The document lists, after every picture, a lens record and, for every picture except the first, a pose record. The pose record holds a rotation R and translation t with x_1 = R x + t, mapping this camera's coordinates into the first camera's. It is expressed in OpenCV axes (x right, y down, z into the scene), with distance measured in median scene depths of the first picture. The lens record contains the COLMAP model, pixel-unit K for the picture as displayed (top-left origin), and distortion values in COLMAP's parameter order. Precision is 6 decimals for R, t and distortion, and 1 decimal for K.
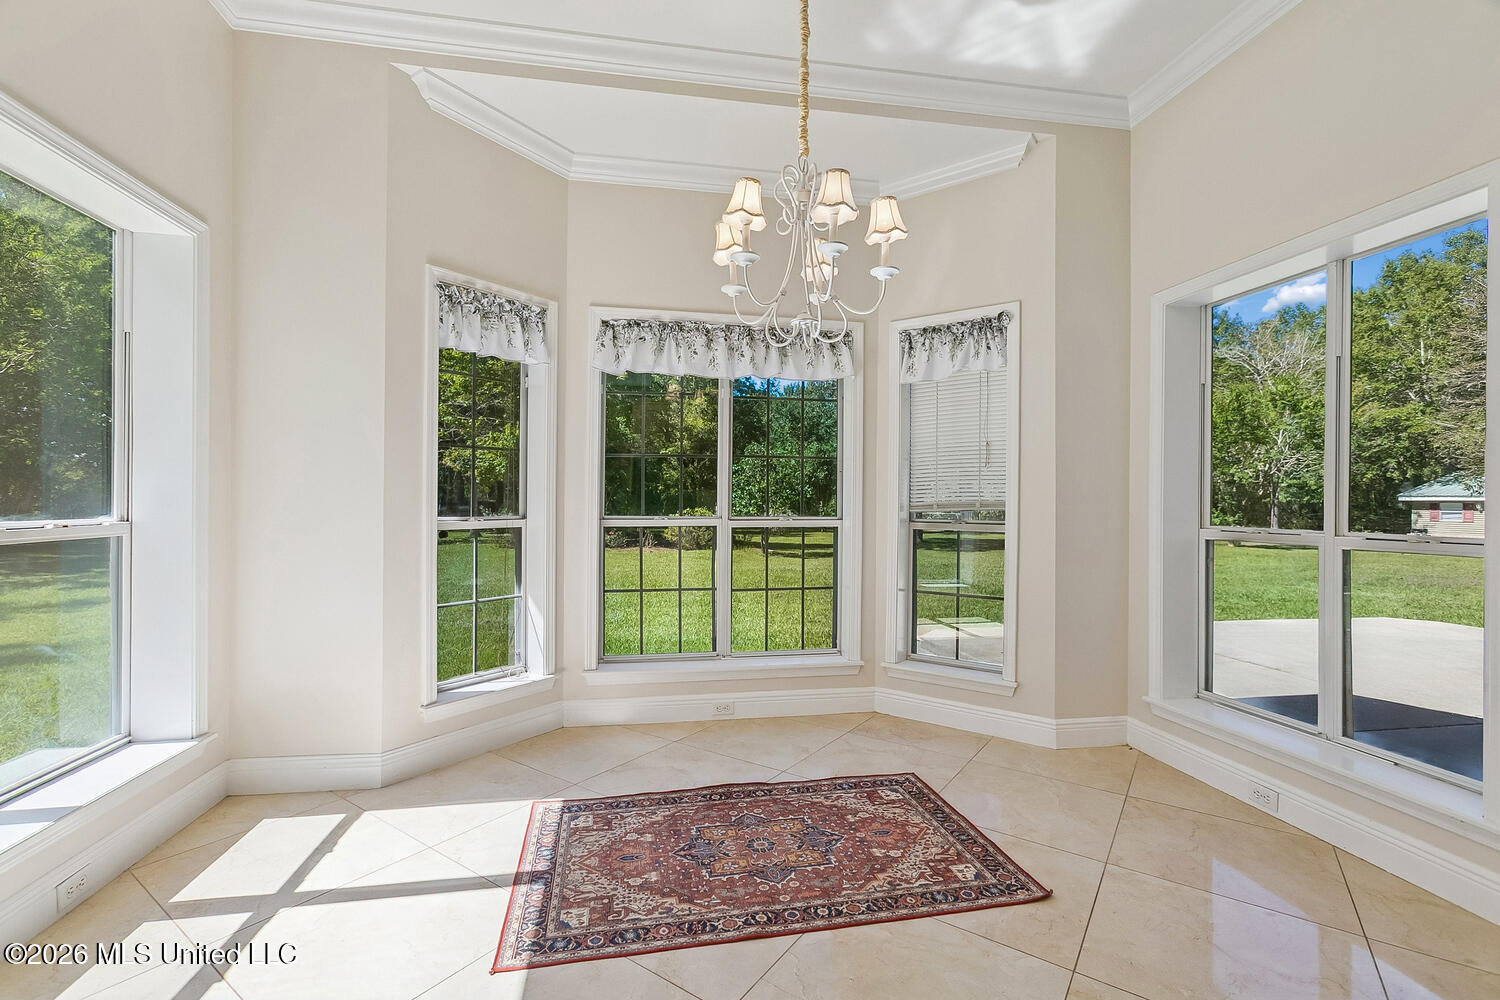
lens RADIAL K [[672.4, 0, 751.8], [0, 672.4, 500.5], [0, 0, 1]] dist [-0.002130, 0.000005]
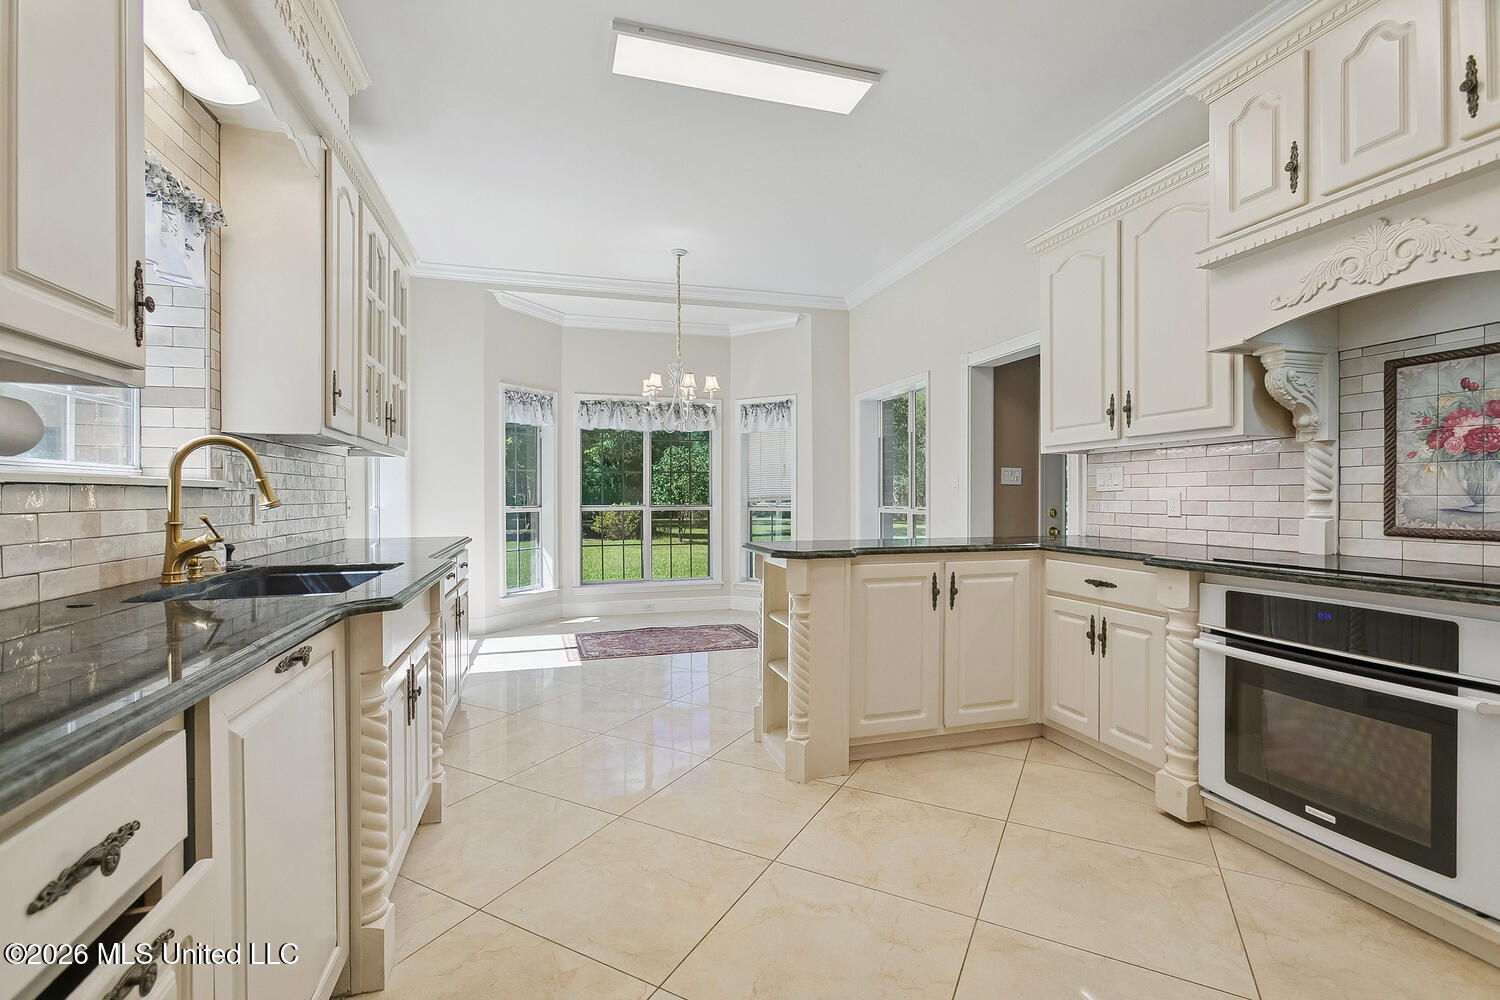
lens RADIAL K [[672.4, 0, 742.7], [0, 672.4, 489.7], [0, 0, 1]] dist [-0.002130, 0.000005]
pose [[0.994597, -0.010042, 0.103320, 0.030514], [0.011060, 0.999896, -0.009289, 0.002187], [-0.103216, 0.010382, 0.994605, -0.908792]]
